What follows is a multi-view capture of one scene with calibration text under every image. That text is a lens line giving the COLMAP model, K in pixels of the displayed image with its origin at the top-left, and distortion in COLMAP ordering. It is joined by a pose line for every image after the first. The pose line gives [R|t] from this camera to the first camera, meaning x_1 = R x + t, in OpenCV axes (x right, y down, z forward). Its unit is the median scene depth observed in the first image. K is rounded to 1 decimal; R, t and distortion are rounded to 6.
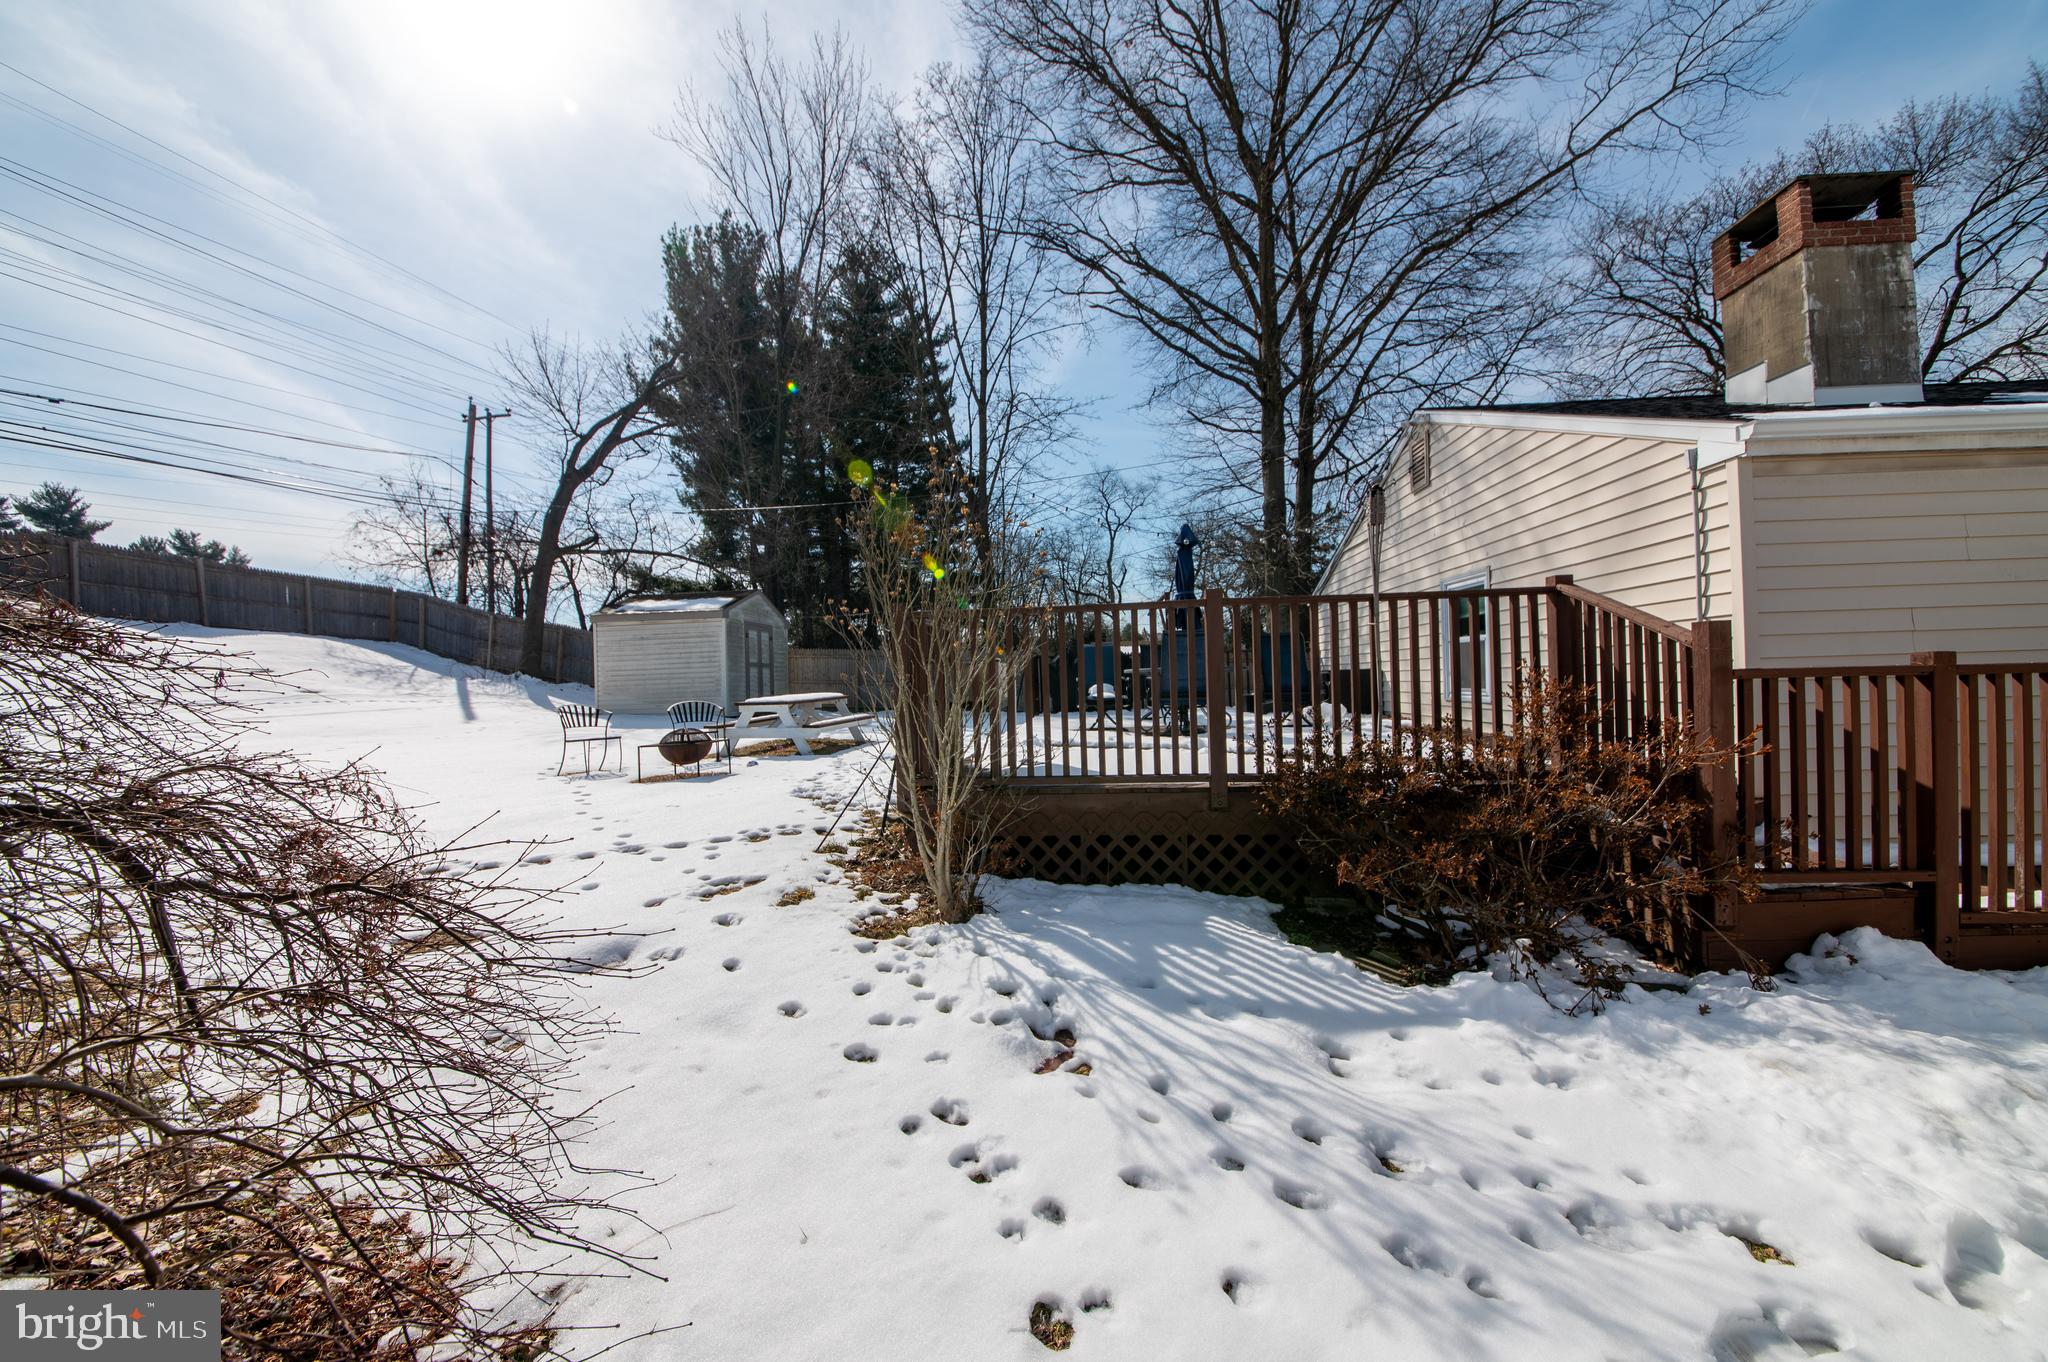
lens RADIAL K [[718.4, 0, 1021.1], [0, 718.4, 681.0], [0, 0, 1]] dist [-0.015867, -0.003665]
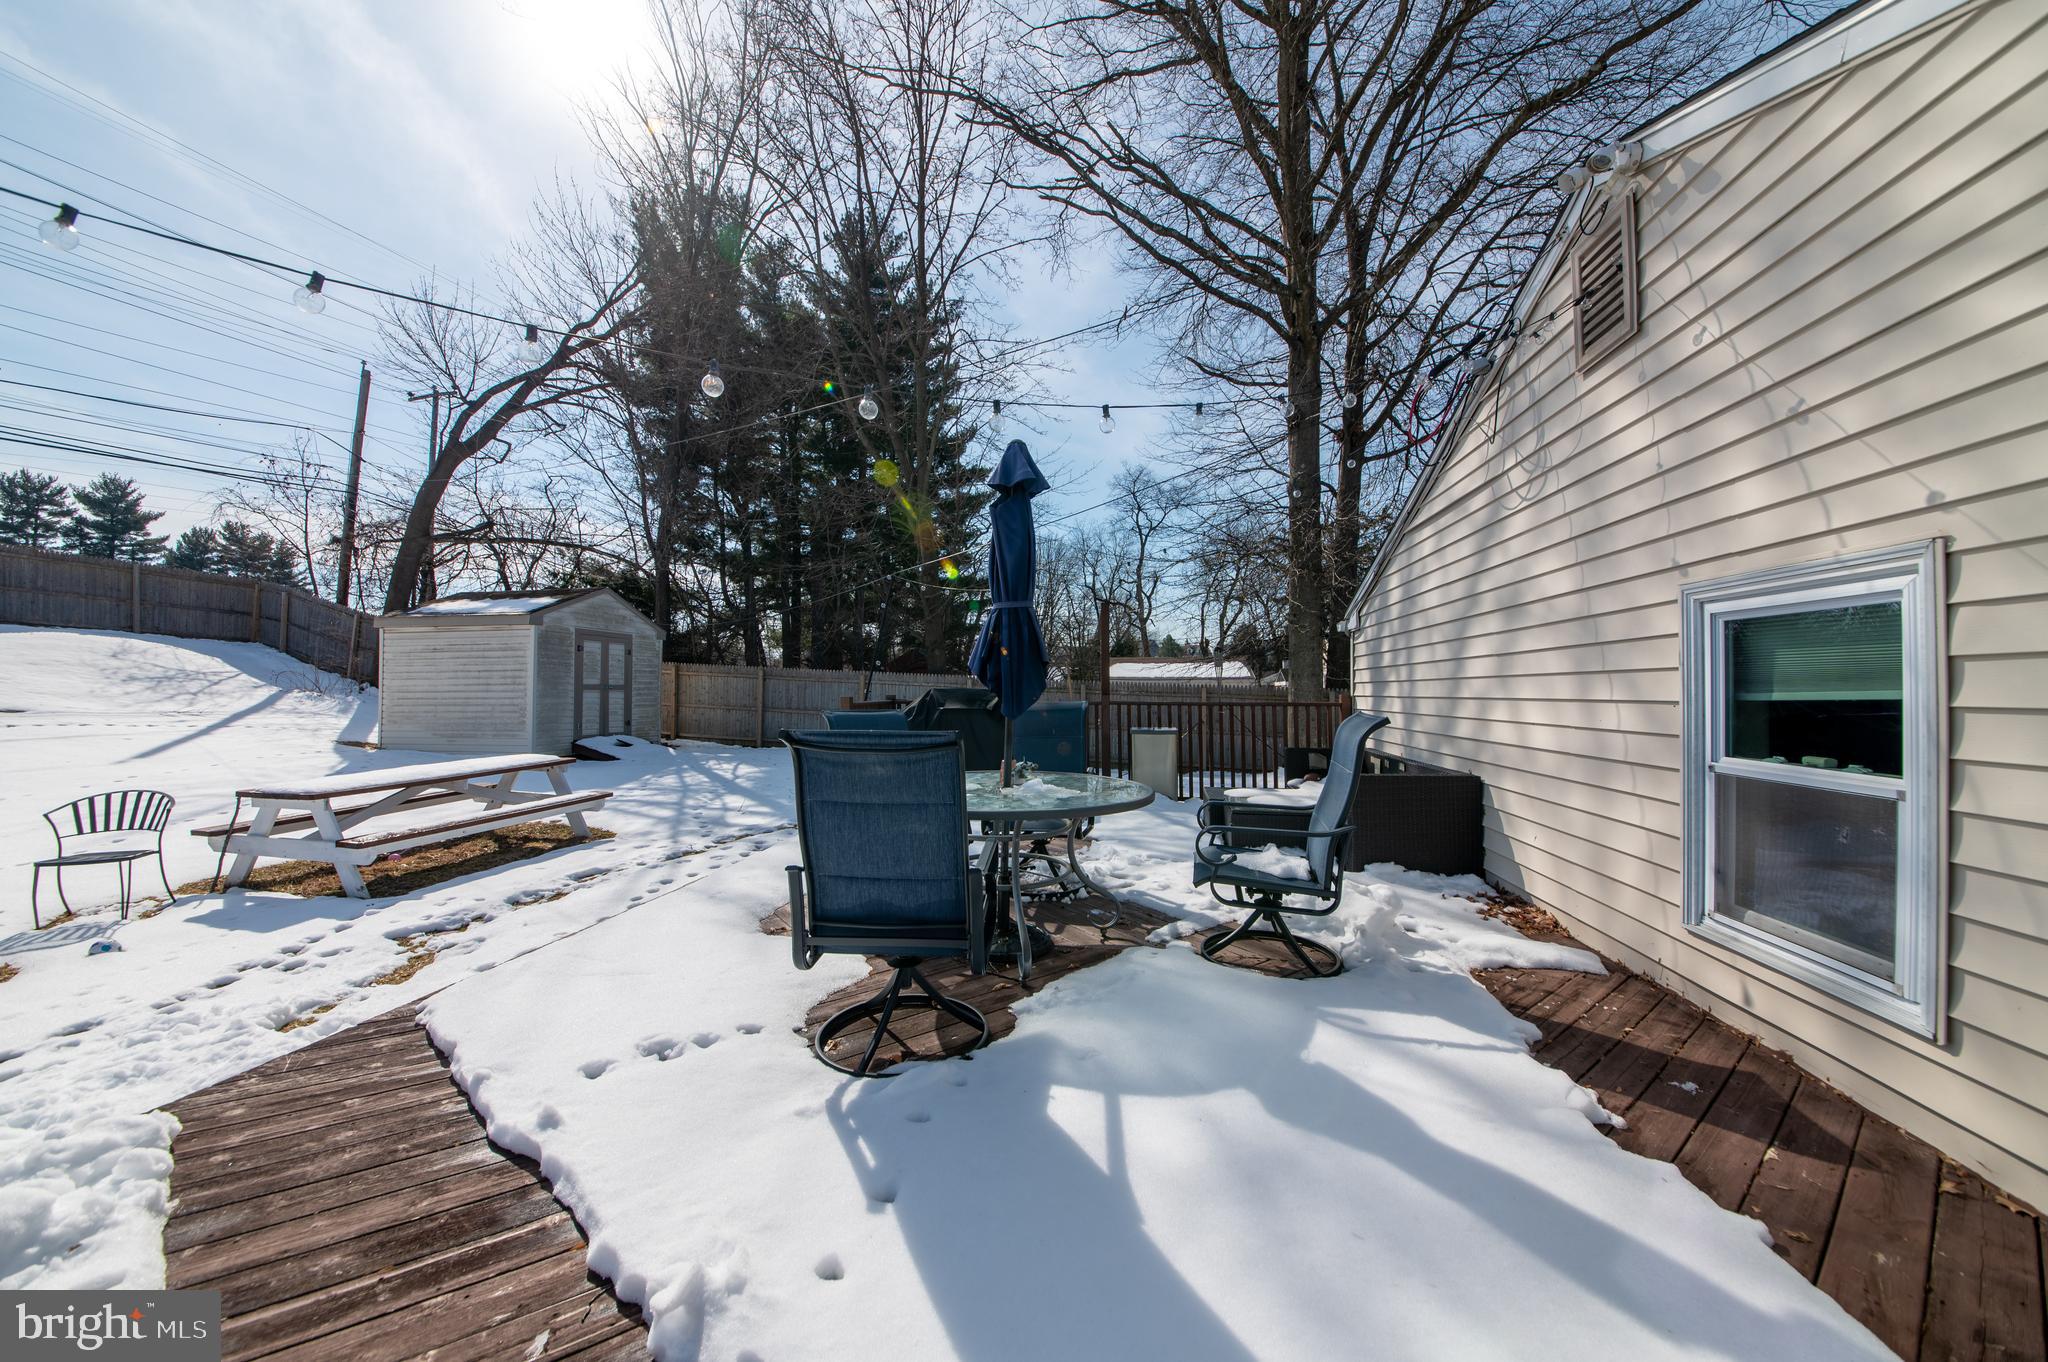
lens RADIAL K [[718.4, 0, 1028.6], [0, 718.4, 680.3], [0, 0, 1]] dist [-0.015867, -0.003665]
pose [[0.998283, 0.026460, -0.052252, 0.091519], [-0.027038, 0.999580, -0.010383, -0.026218], [0.051955, 0.011778, 0.998580, 0.205979]]
